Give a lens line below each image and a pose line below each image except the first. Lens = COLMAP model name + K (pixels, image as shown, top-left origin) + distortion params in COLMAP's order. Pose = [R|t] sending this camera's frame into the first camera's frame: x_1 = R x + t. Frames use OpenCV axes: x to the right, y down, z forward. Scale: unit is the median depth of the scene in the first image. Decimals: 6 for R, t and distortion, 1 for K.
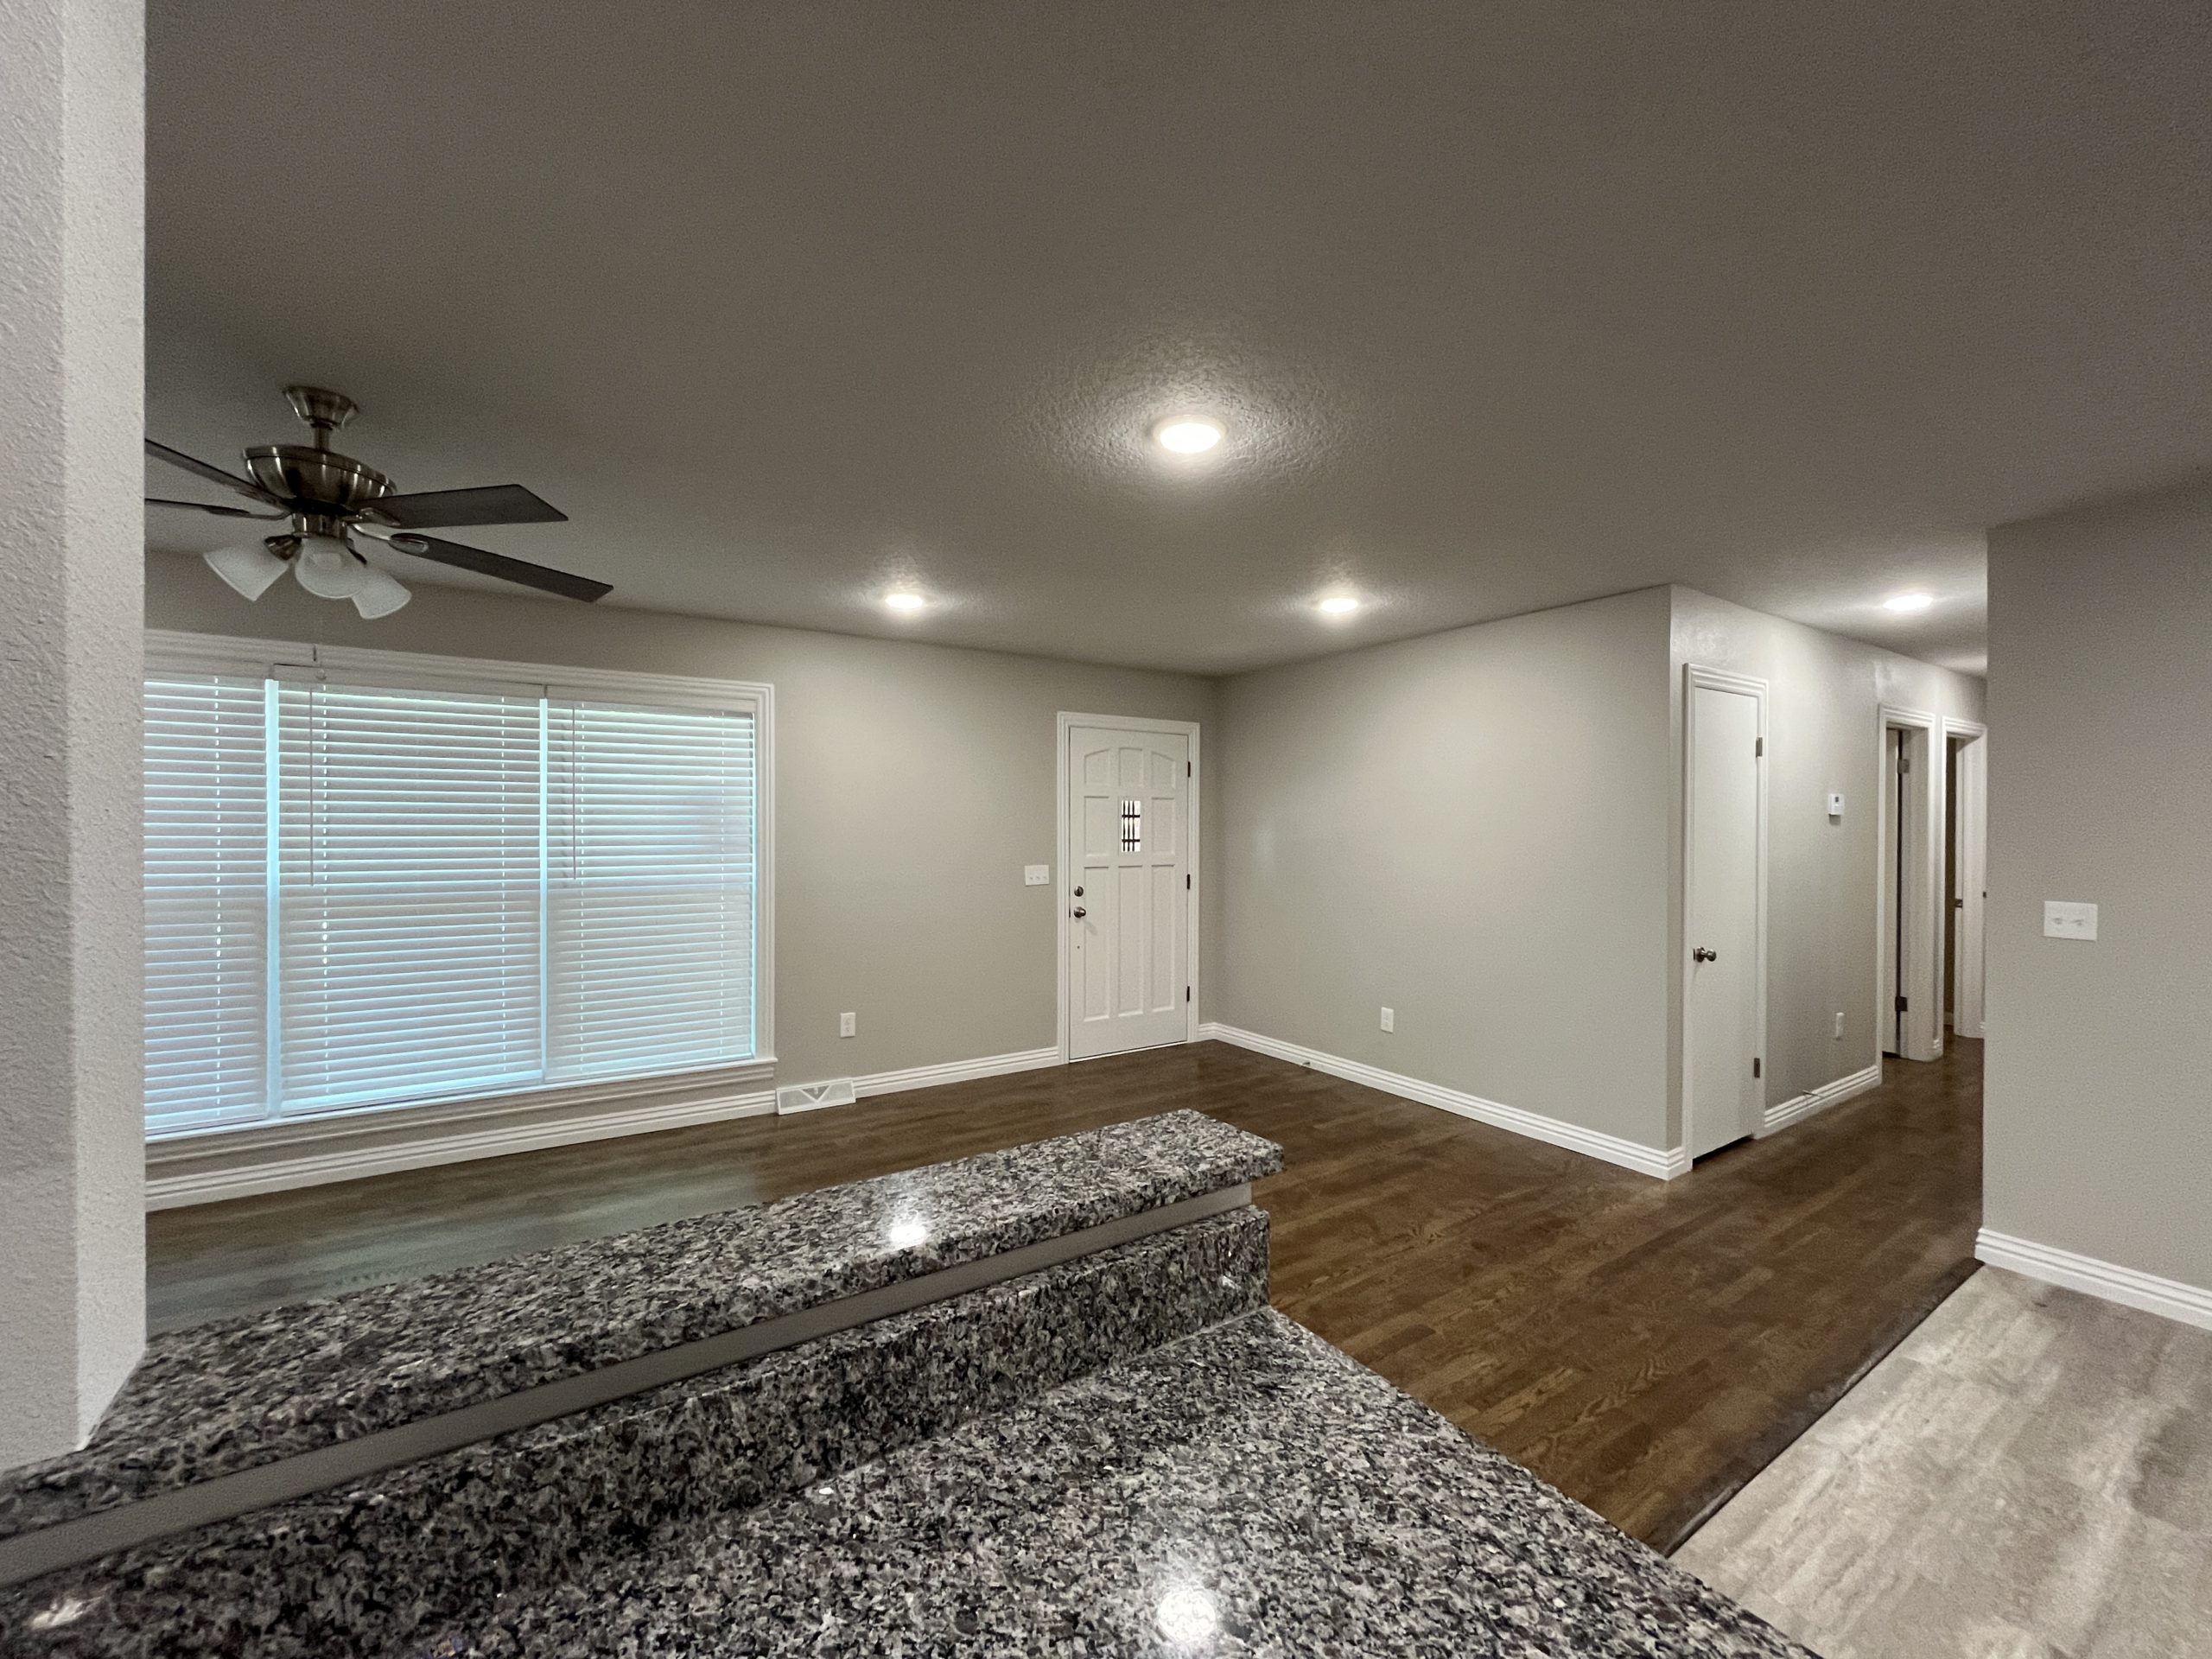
lens RADIAL K [[893.5, 0, 1106.8], [0, 893.5, 832.2], [0, 0, 1]] dist [-0.003041, -0.000033]
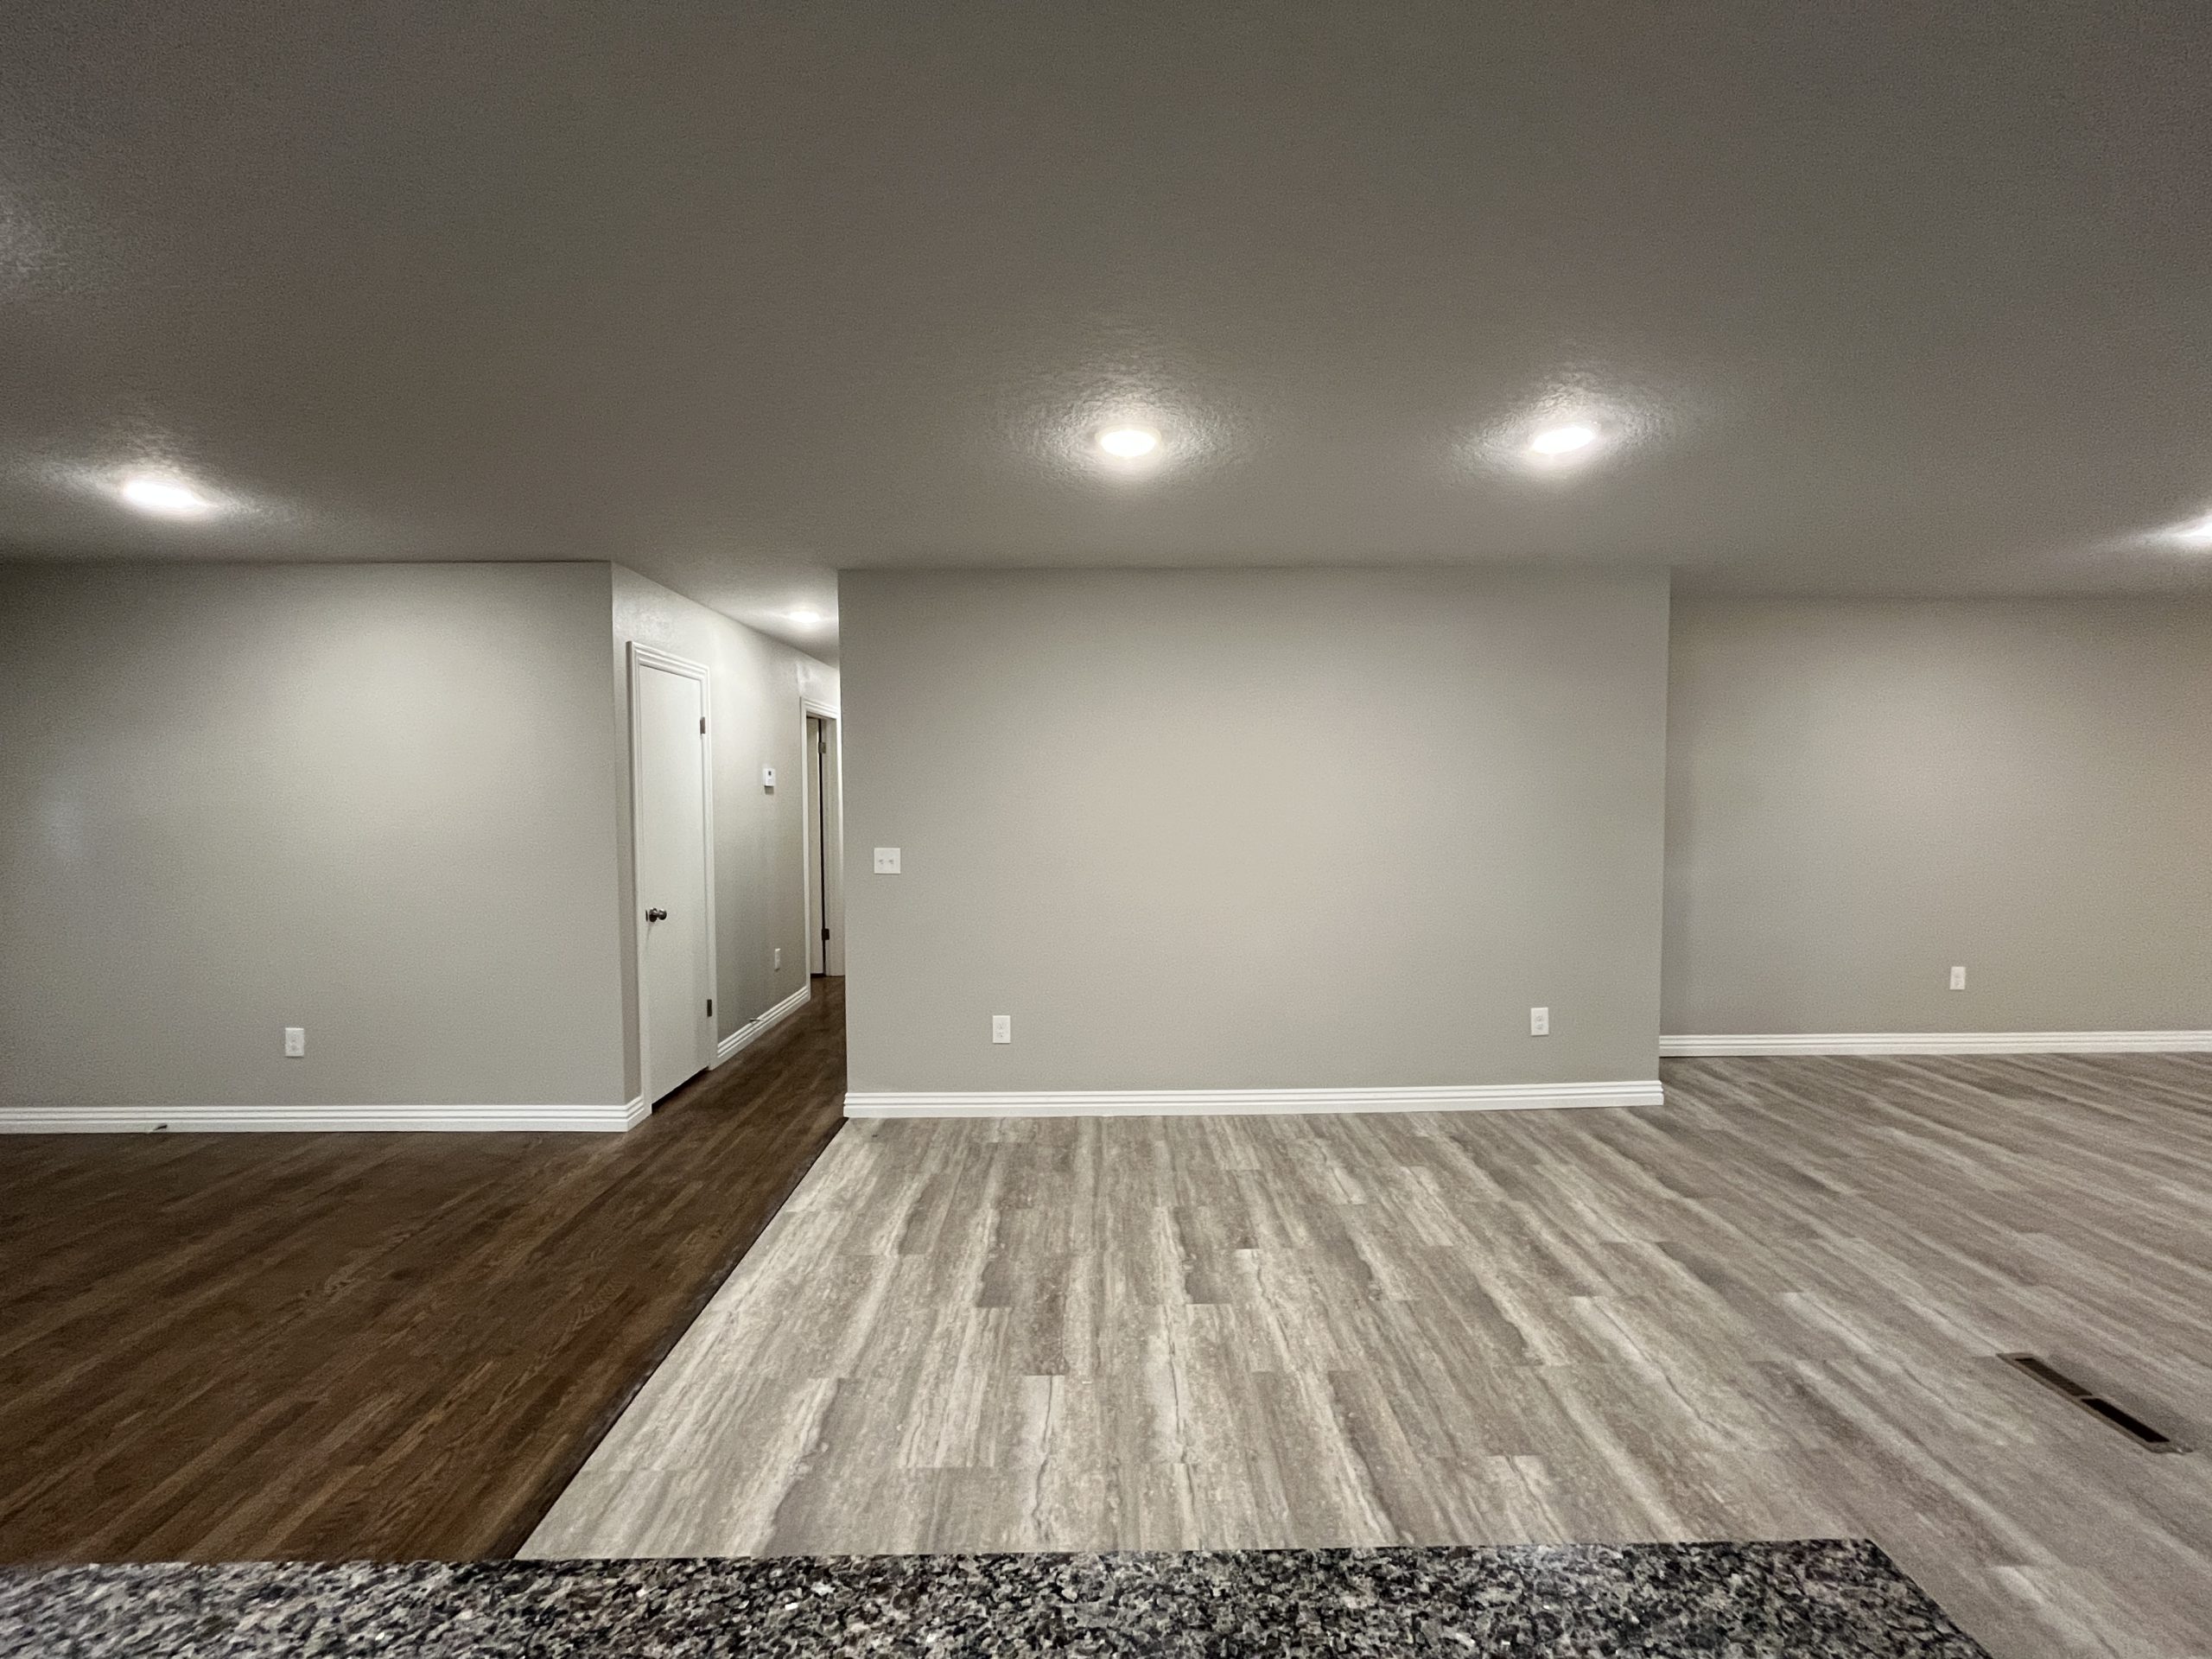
lens RADIAL K [[893.5, 0, 1106.8], [0, 893.5, 832.2], [0, 0, 1]] dist [-0.003041, -0.000033]
pose [[0.541790, -0.039448, 0.839587, 0.068651], [0.012203, 0.999162, 0.039071, 0.001924], [-0.840425, -0.010923, 0.541818, -0.052459]]
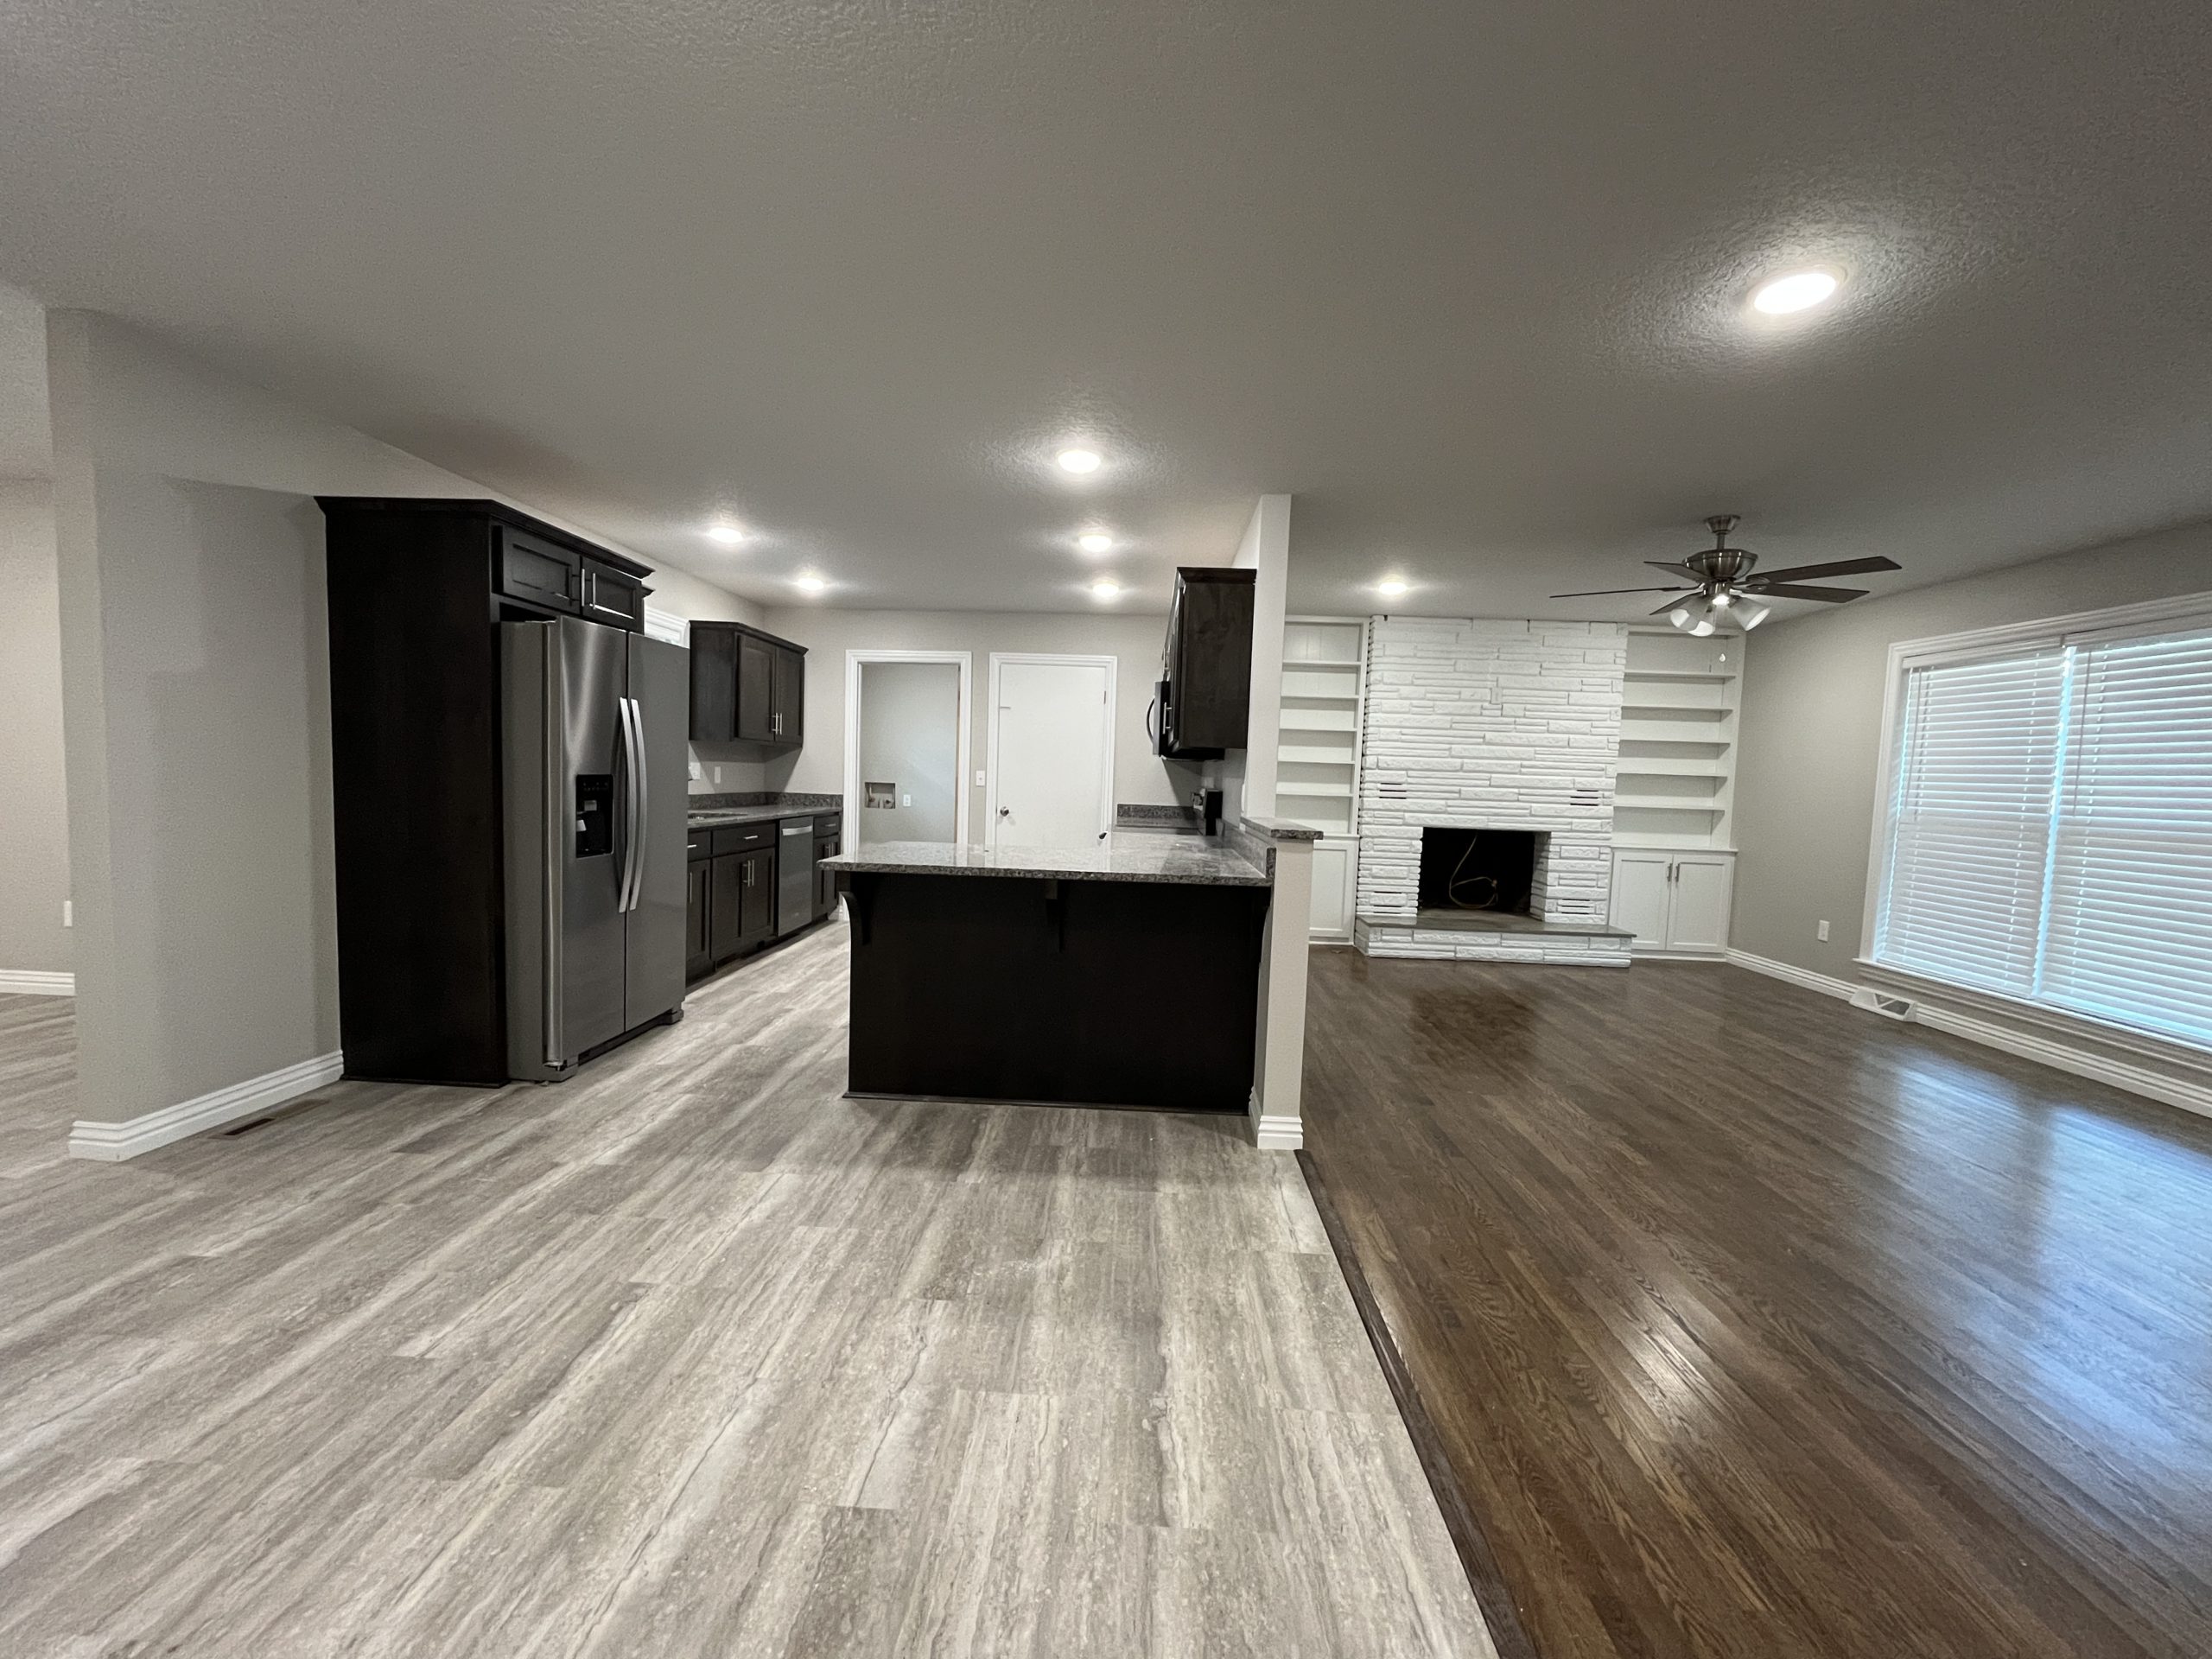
lens RADIAL K [[893.5, 0, 1106.8], [0, 893.5, 832.2], [0, 0, 1]] dist [-0.003041, -0.000033]
pose [[-0.582450, 0.030802, -0.812283, 0.875415], [-0.040911, 0.996905, 0.067138, 0.056728], [0.811837, 0.072336, -0.579387, 0.682300]]
